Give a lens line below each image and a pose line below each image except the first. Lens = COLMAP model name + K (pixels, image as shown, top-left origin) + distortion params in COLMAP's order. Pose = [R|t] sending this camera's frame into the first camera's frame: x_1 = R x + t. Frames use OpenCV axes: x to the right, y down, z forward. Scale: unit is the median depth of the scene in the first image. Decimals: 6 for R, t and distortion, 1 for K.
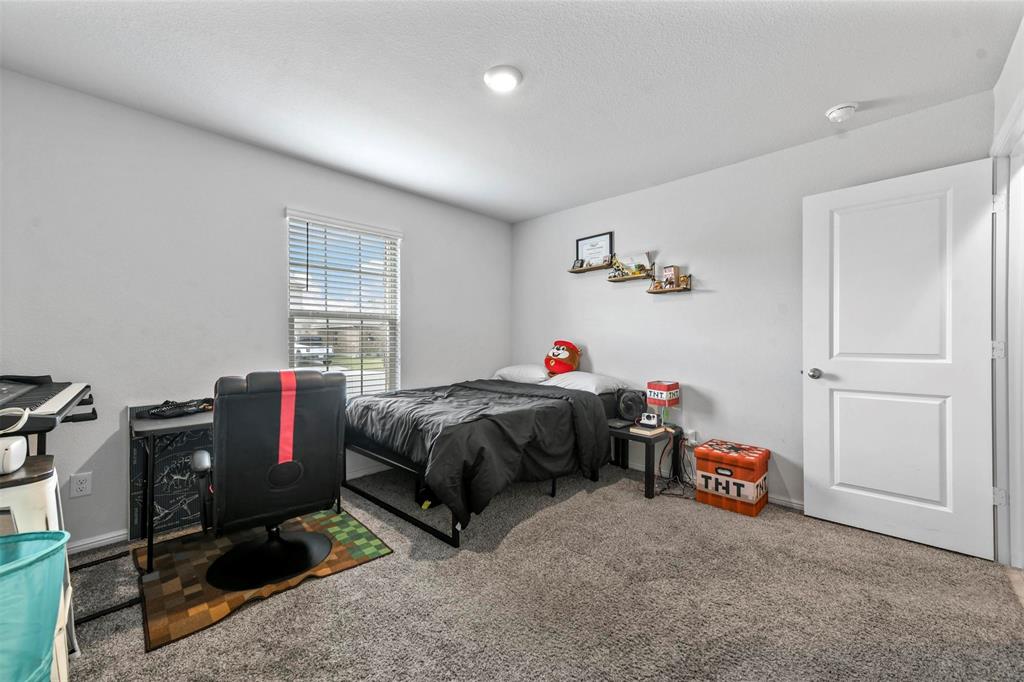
lens RADIAL K [[400.1, 0, 512.8], [0, 400.1, 341.6], [0, 0, 1]] dist [0.014909, 0.000125]
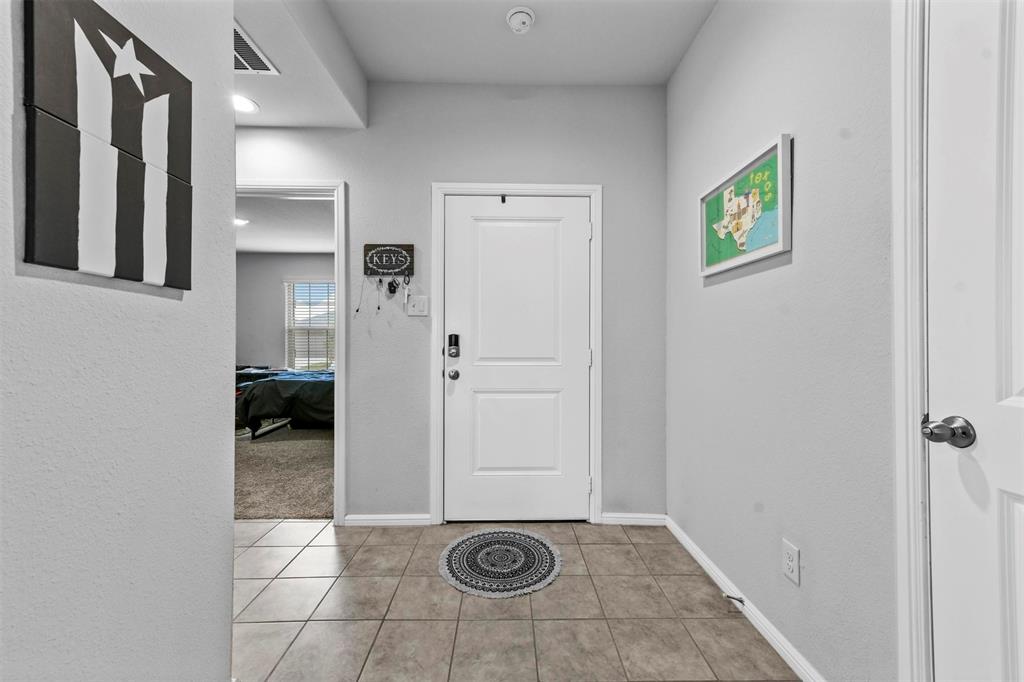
lens RADIAL K [[400.1, 0, 512.8], [0, 400.1, 341.6], [0, 0, 1]] dist [0.014909, 0.000125]
pose [[0.711878, 0.001219, -0.702302, 2.607708], [-0.004989, 0.999982, -0.003322, -0.002824], [0.702285, 0.005868, 0.711872, 0.503519]]
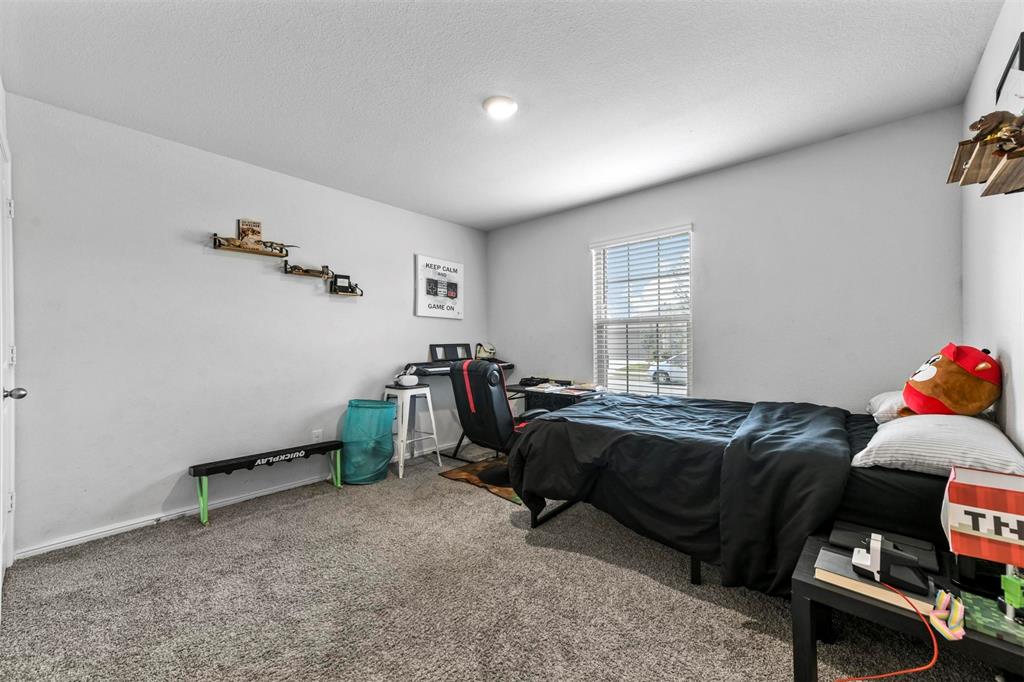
lens RADIAL K [[400.1, 0, 512.8], [0, 400.1, 341.6], [0, 0, 1]] dist [0.014909, 0.000125]
pose [[0.045876, -0.002360, -0.998944, 1.103172], [0.000578, 0.999997, -0.002336, -0.006770], [0.998947, -0.000471, 0.045877, 1.000961]]
